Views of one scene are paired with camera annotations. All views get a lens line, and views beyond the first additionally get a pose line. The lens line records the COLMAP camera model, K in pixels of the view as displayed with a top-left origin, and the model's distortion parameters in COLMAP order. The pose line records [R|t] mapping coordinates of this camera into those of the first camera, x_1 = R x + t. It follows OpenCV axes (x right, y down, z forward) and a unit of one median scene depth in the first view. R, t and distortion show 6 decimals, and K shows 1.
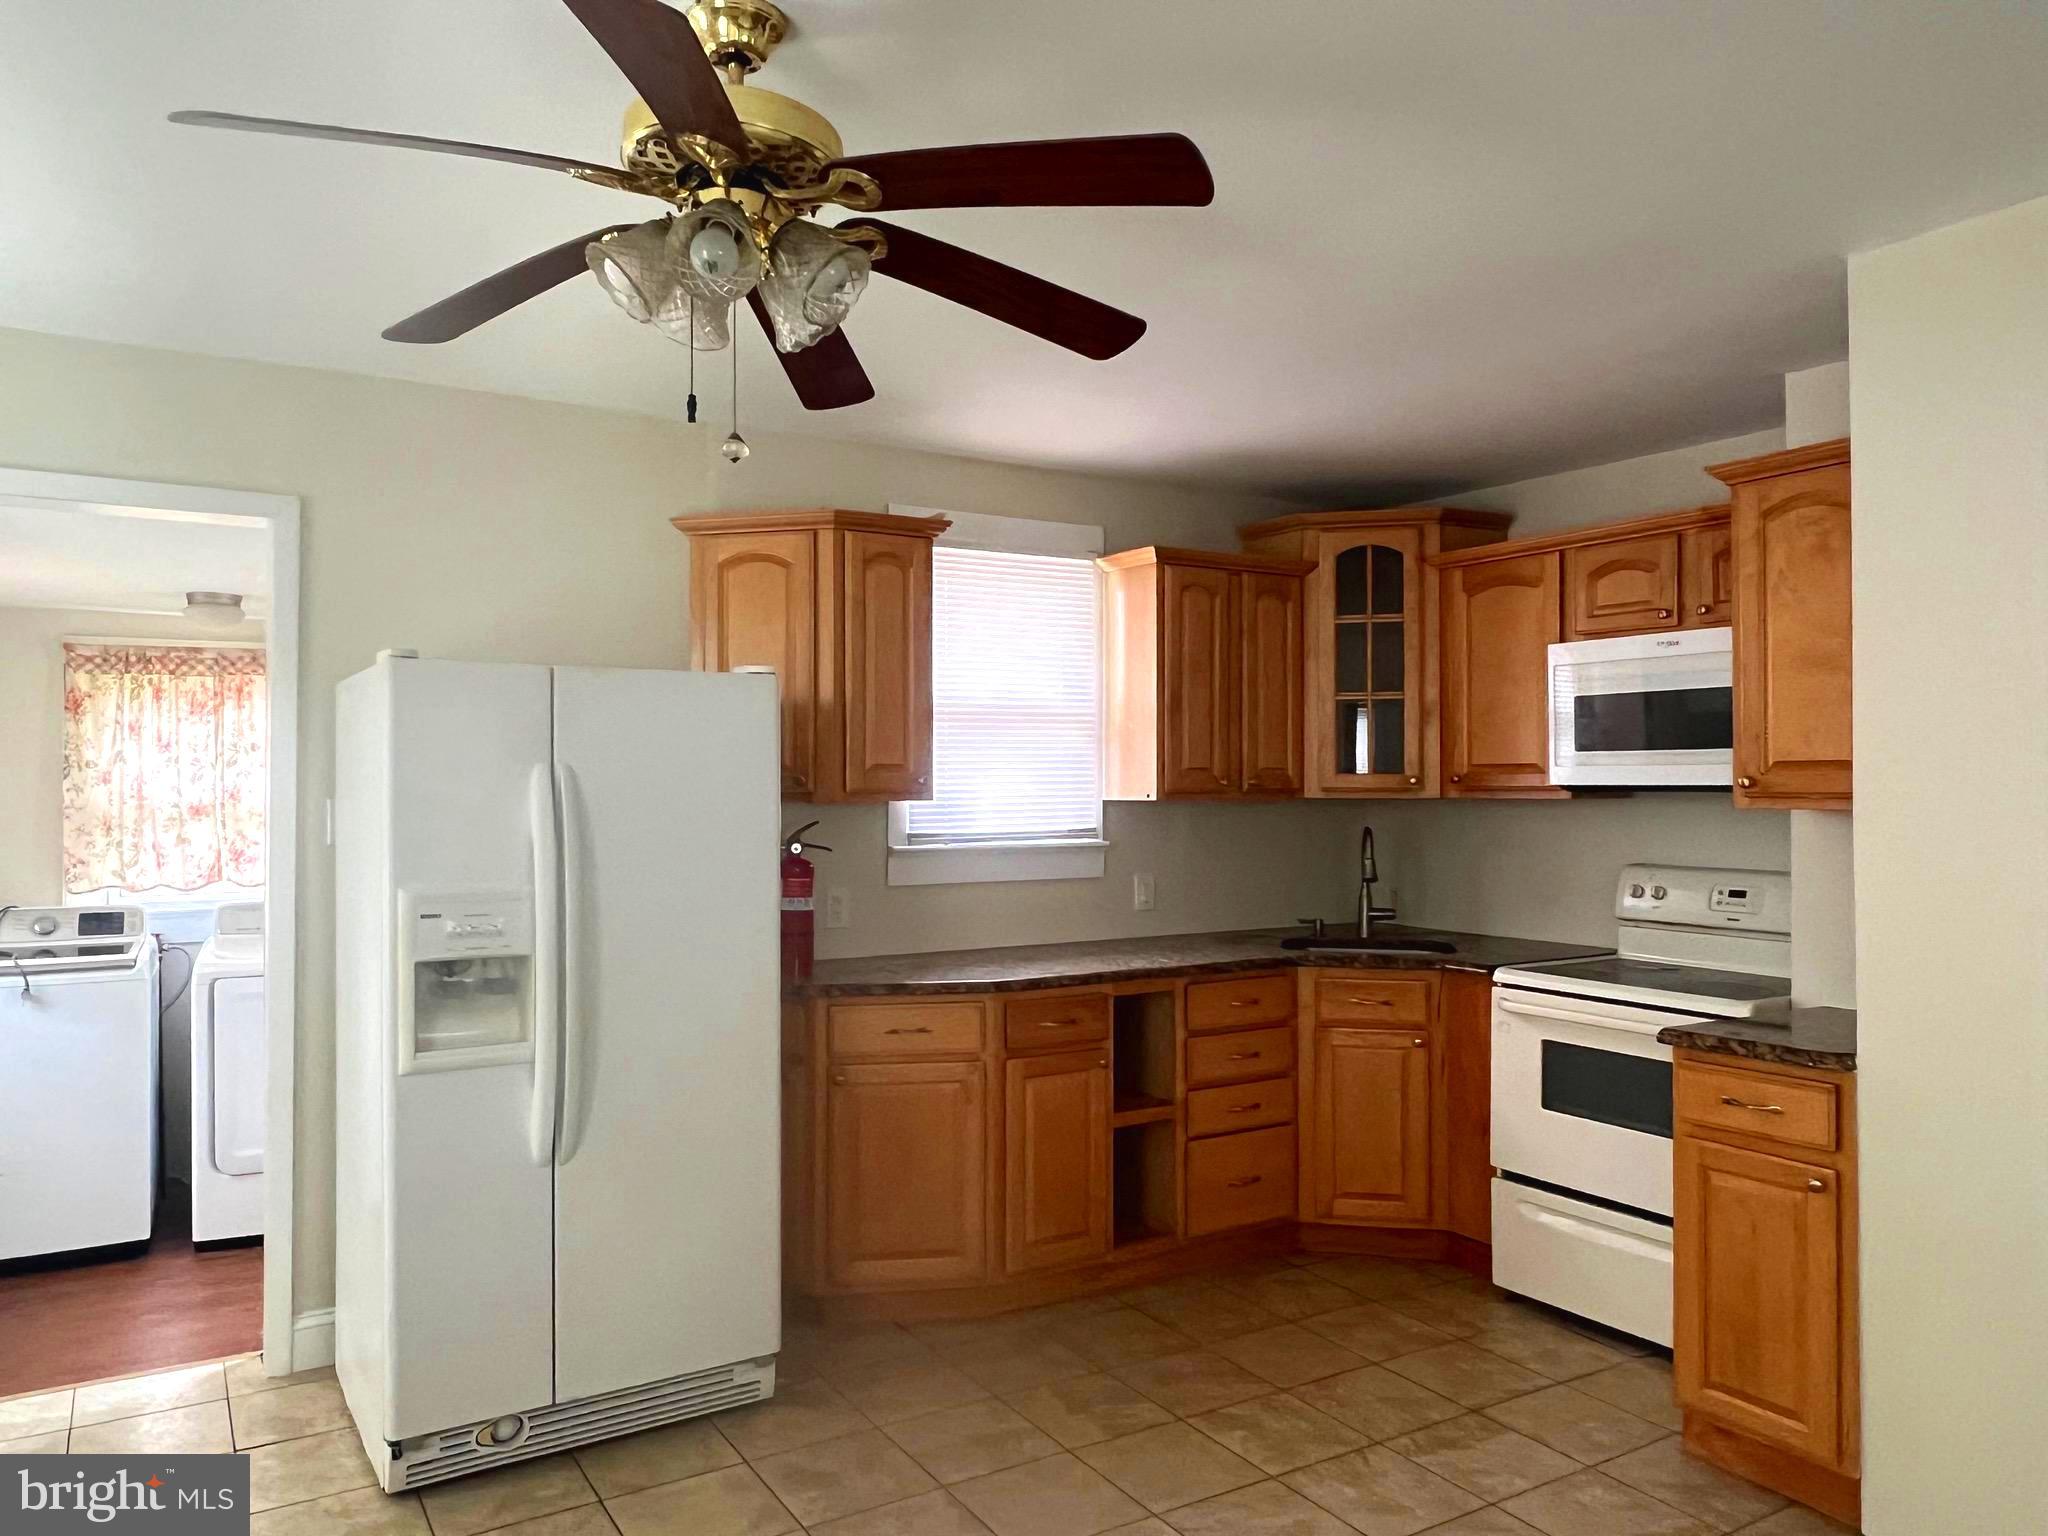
lens RADIAL K [[1410.6, 0, 1022.8], [0, 1410.6, 775.2], [0, 0, 1]] dist [-0.010967, -0.001673]
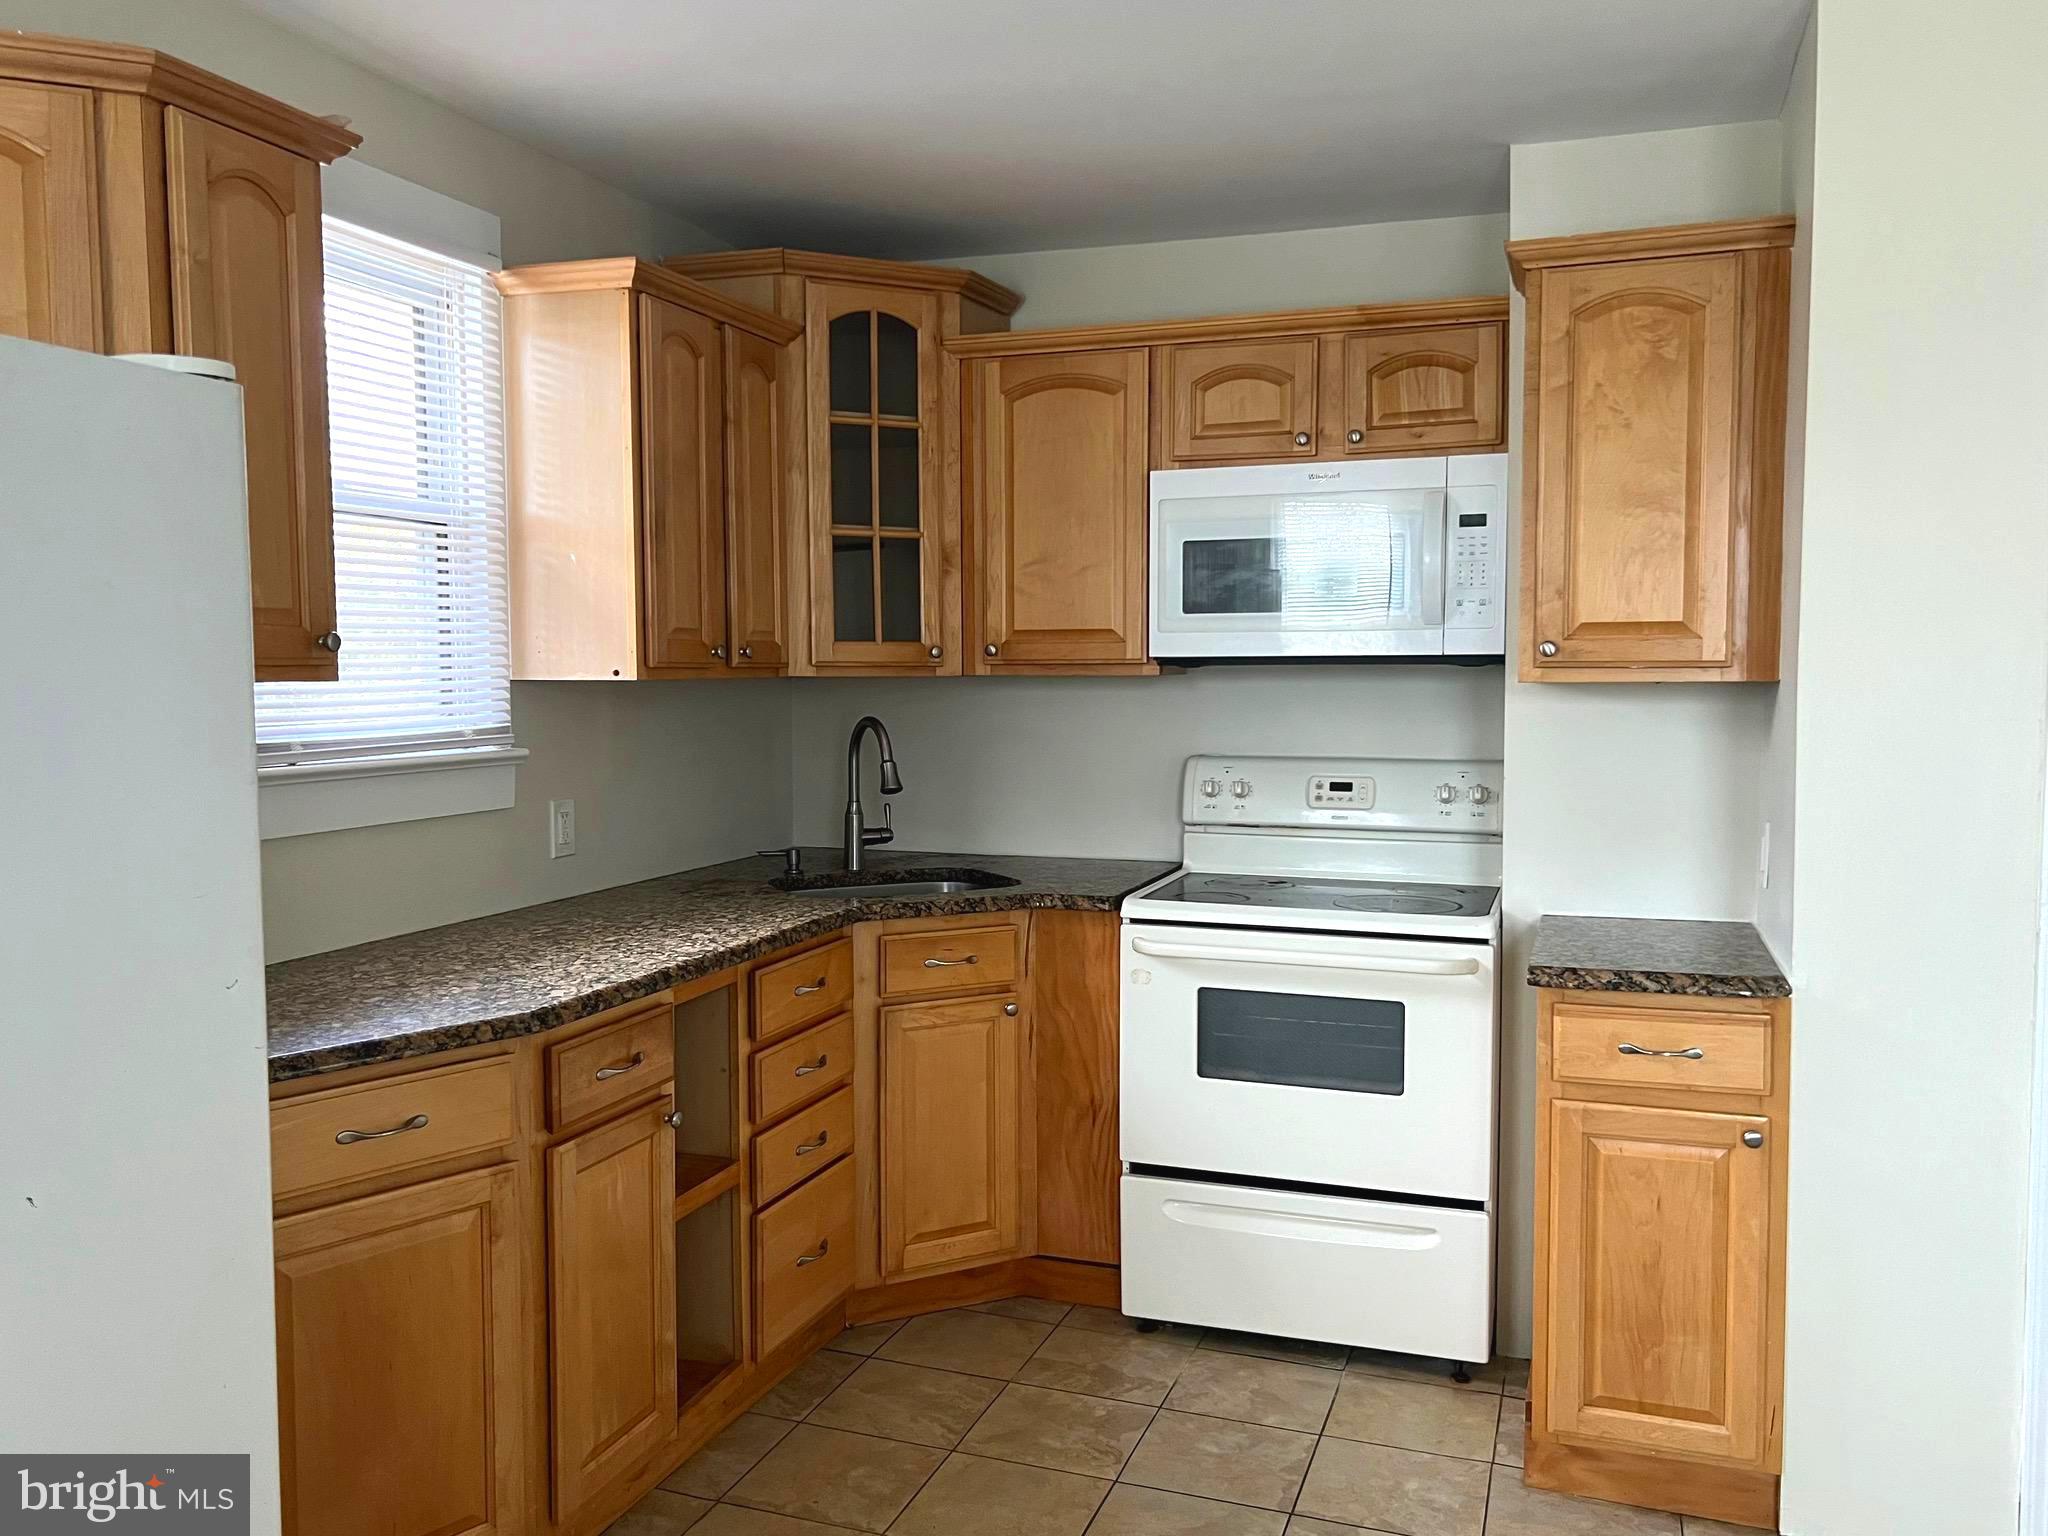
lens RADIAL K [[1619.2, 0, 1015.9], [0, 1619.2, 776.6], [0, 0, 1]] dist [0.098041, -0.149540]
pose [[0.778443, -0.043856, 0.626182, -0.248582], [-0.002986, 0.997286, 0.073559, 0.007783], [-0.627708, -0.059132, 0.776199, 0.367986]]
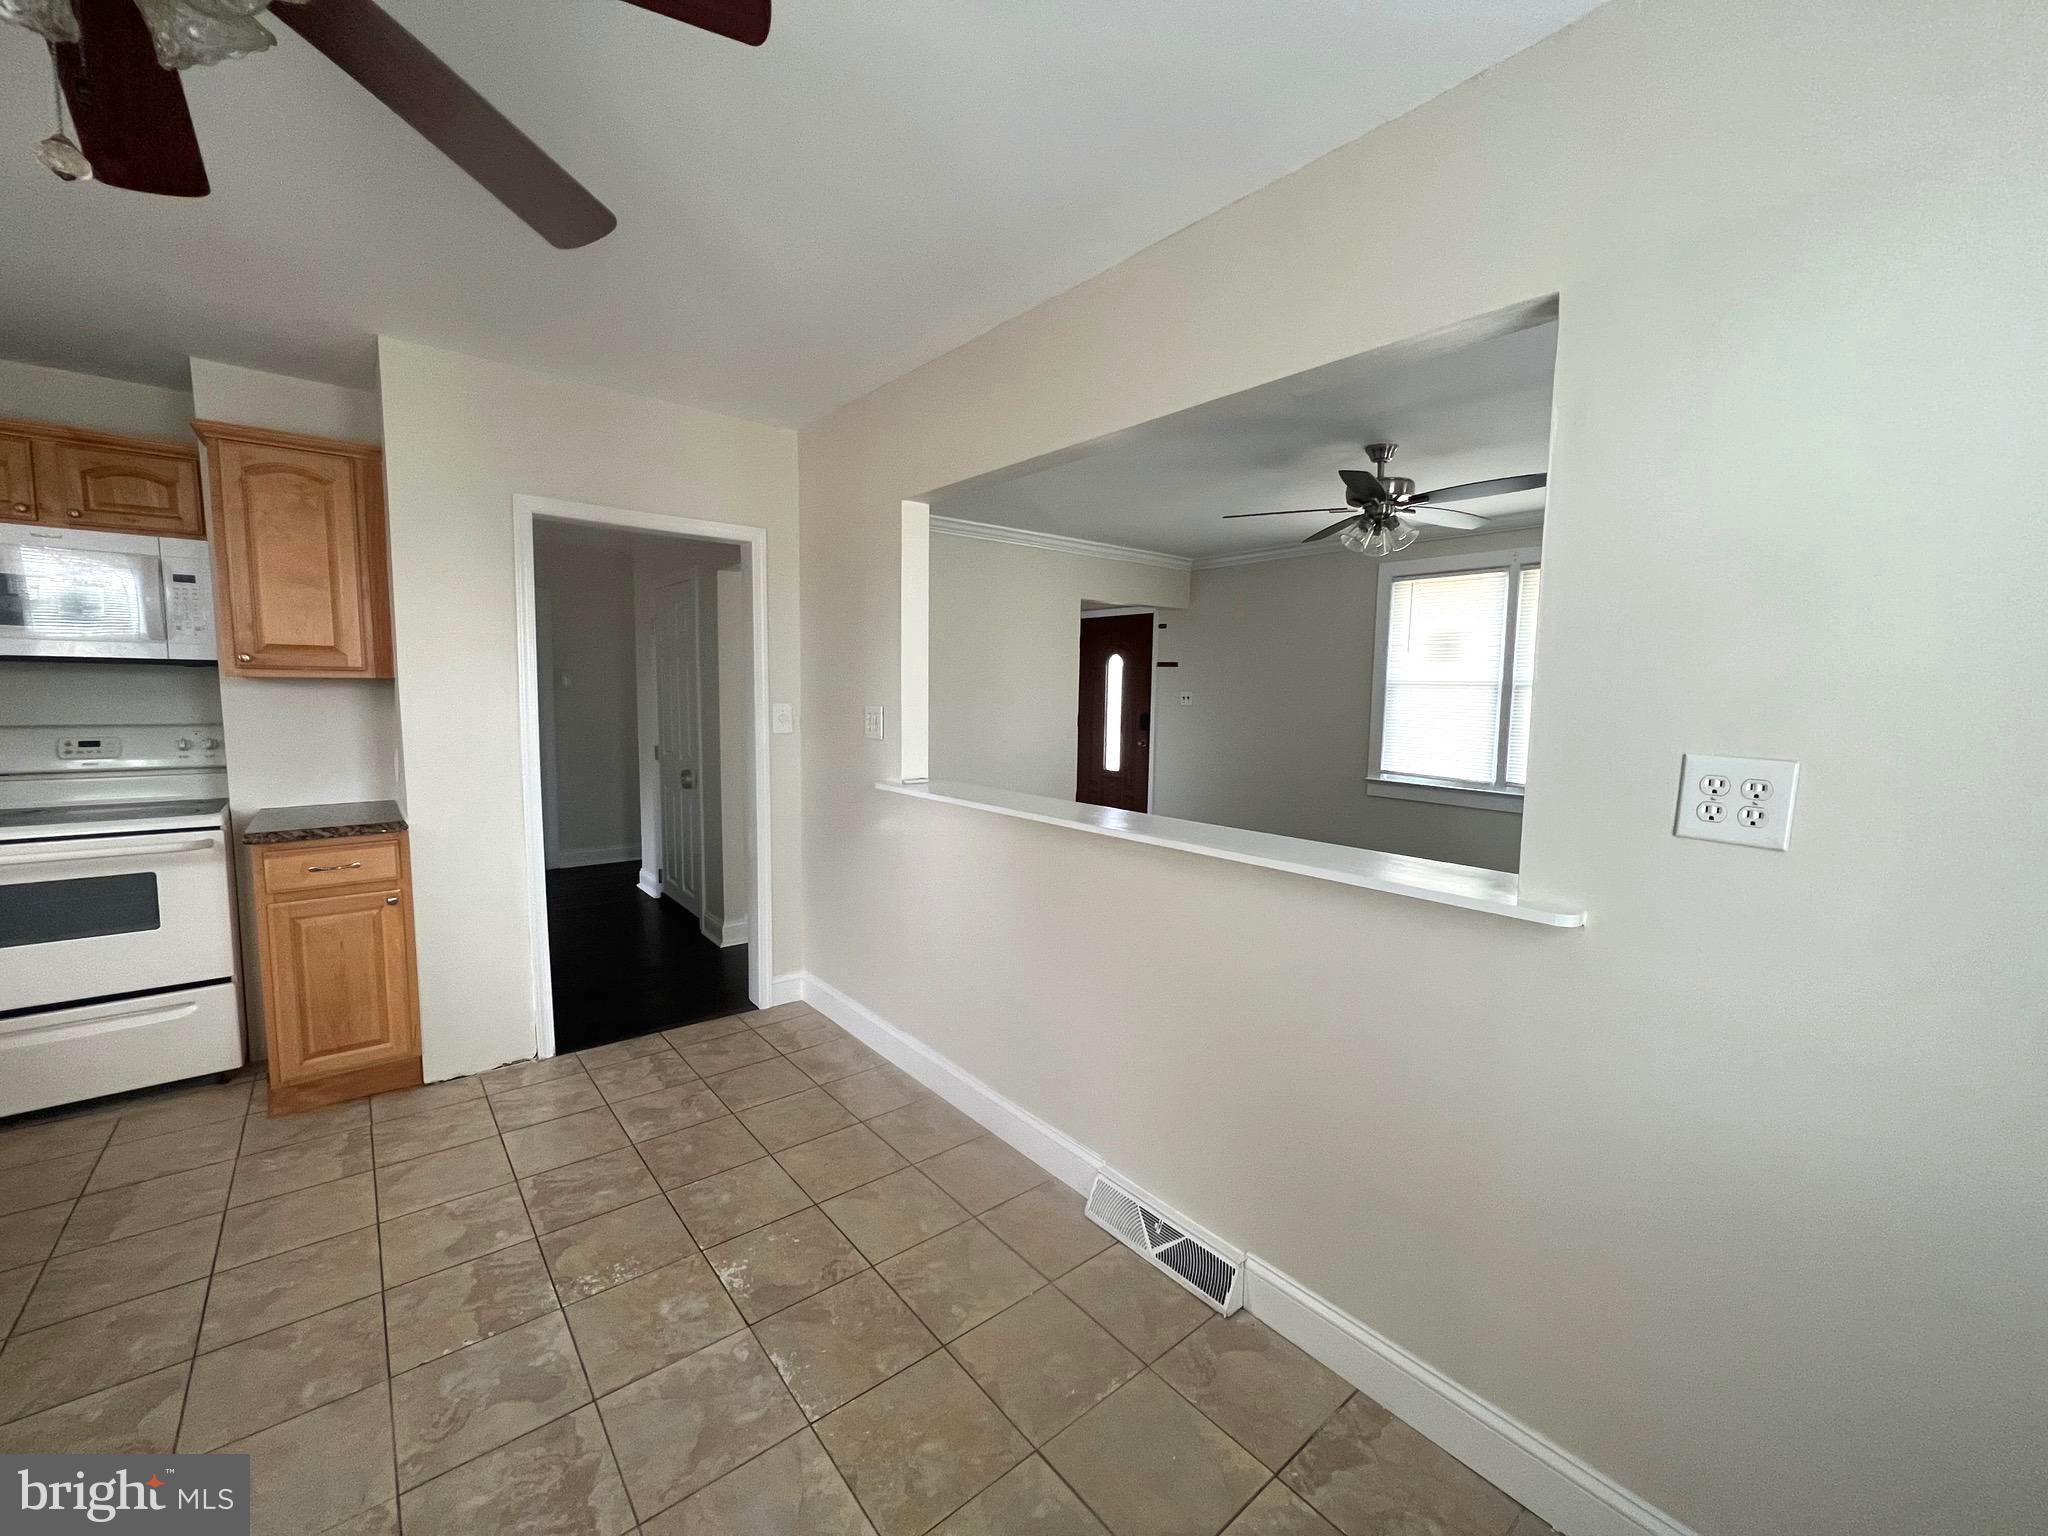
lens RADIAL K [[820.5, 0, 1017.2], [0, 820.5, 765.4], [0, 0, 1]] dist [-0.000168, 0.000116]
pose [[-0.136977, -0.100224, 0.985491, -0.339420], [-0.025903, 0.994891, 0.097579, 0.009508], [-0.990235, -0.012161, -0.138873, 0.269925]]
